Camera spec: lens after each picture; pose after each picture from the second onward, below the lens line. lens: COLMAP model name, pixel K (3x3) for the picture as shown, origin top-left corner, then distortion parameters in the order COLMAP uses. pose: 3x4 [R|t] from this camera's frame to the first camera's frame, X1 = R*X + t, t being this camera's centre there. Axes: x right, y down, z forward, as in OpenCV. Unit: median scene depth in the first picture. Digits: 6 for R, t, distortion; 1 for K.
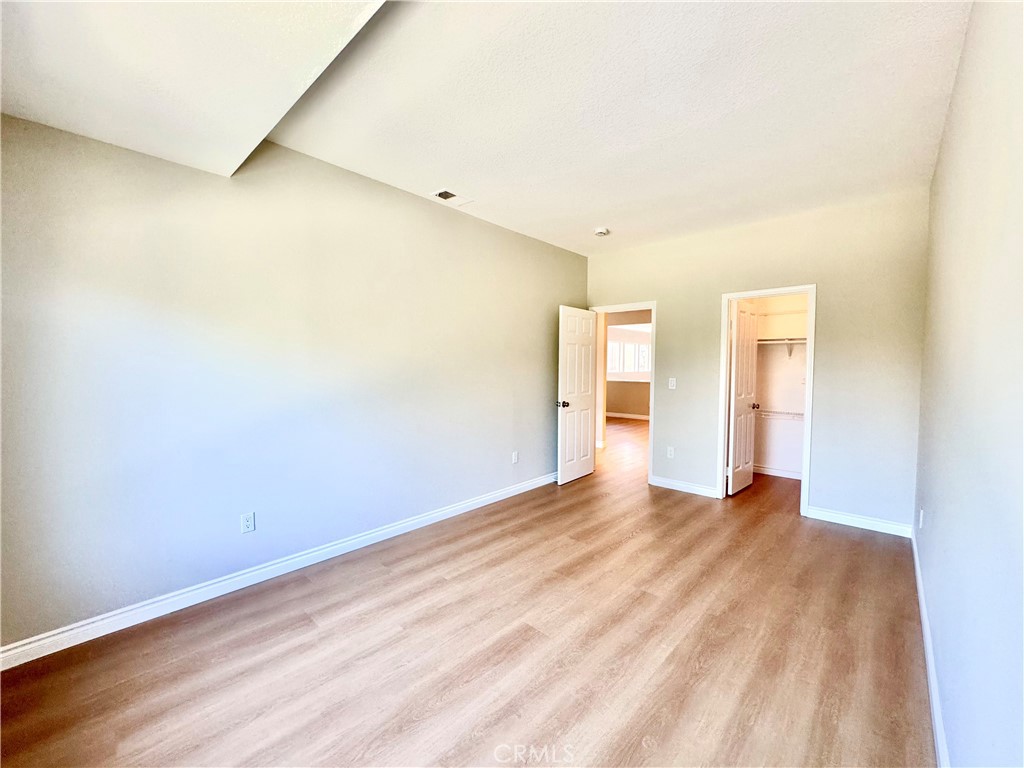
lens RADIAL K [[412.4, 0, 512.0], [0, 412.4, 384.0], [0, 0, 1]] dist [-0.002856, -0.000029]
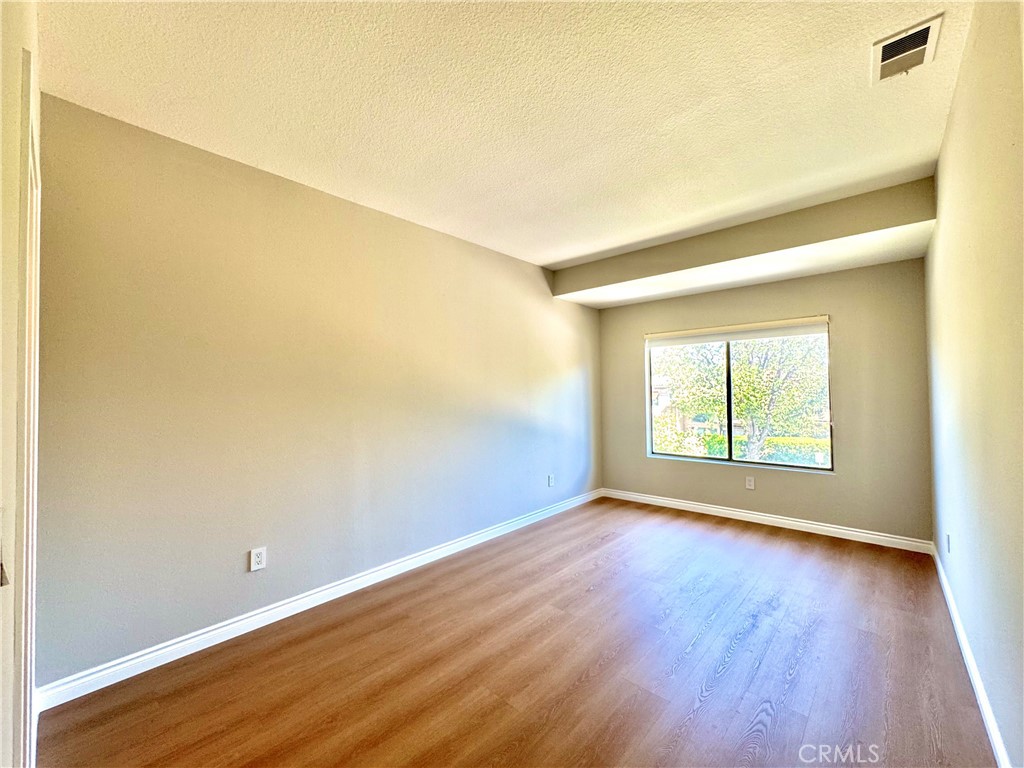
lens RADIAL K [[412.4, 0, 512.0], [0, 412.4, 384.0], [0, 0, 1]] dist [-0.002856, -0.000029]
pose [[-0.999836, 0.010375, -0.014877, 0.489065], [0.010033, 0.999688, 0.022869, -0.092559], [0.015110, 0.022716, -0.999628, 2.159941]]
